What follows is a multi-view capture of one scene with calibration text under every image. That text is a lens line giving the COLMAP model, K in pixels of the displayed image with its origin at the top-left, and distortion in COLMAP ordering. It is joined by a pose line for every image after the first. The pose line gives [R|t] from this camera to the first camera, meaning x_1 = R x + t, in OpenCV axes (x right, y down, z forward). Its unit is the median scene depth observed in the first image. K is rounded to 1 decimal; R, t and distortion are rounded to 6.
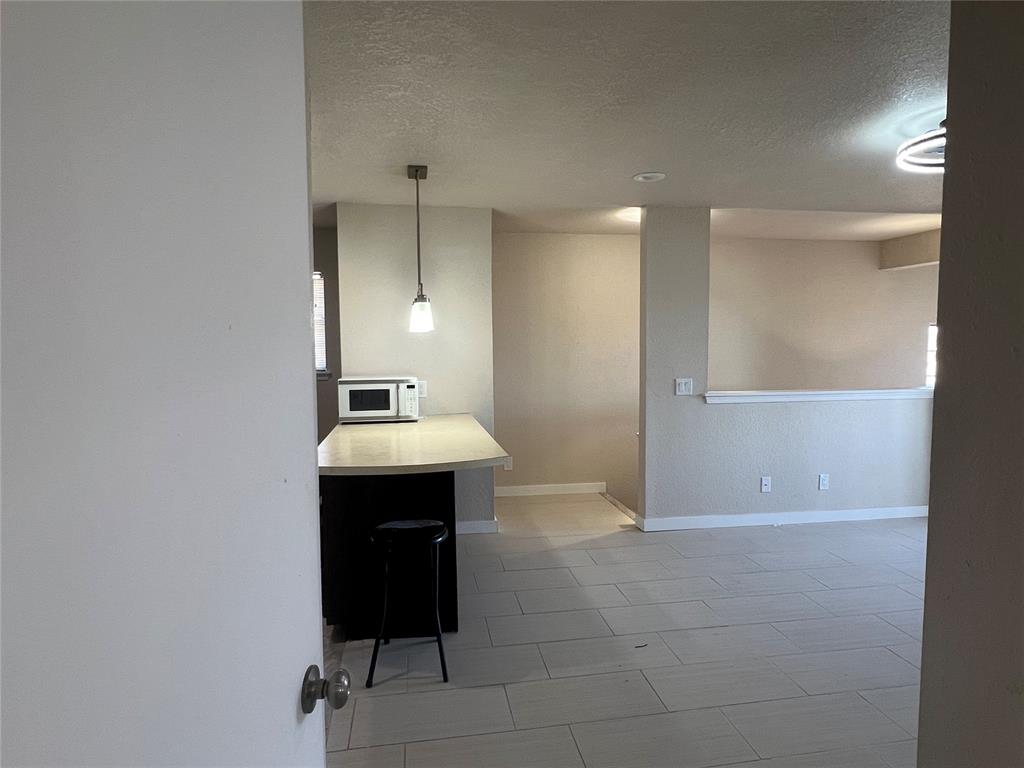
lens RADIAL K [[594.1, 0, 512.1], [0, 594.1, 381.6], [0, 0, 1]] dist [0.003072, -0.004228]
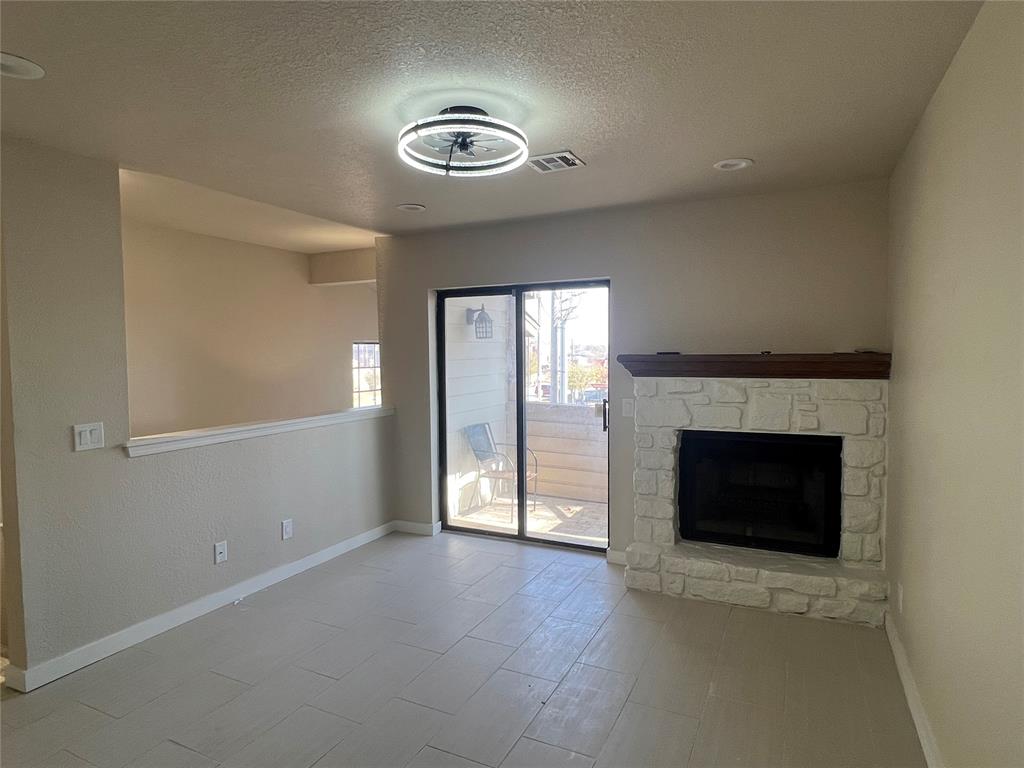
lens RADIAL K [[594.1, 0, 508.0], [0, 594.1, 377.9], [0, 0, 1]] dist [0.003072, -0.004228]
pose [[0.583975, -0.037350, 0.810912, 0.039229], [0.062788, 0.998027, 0.000751, -0.027164], [-0.809339, 0.050477, 0.585168, 0.273032]]
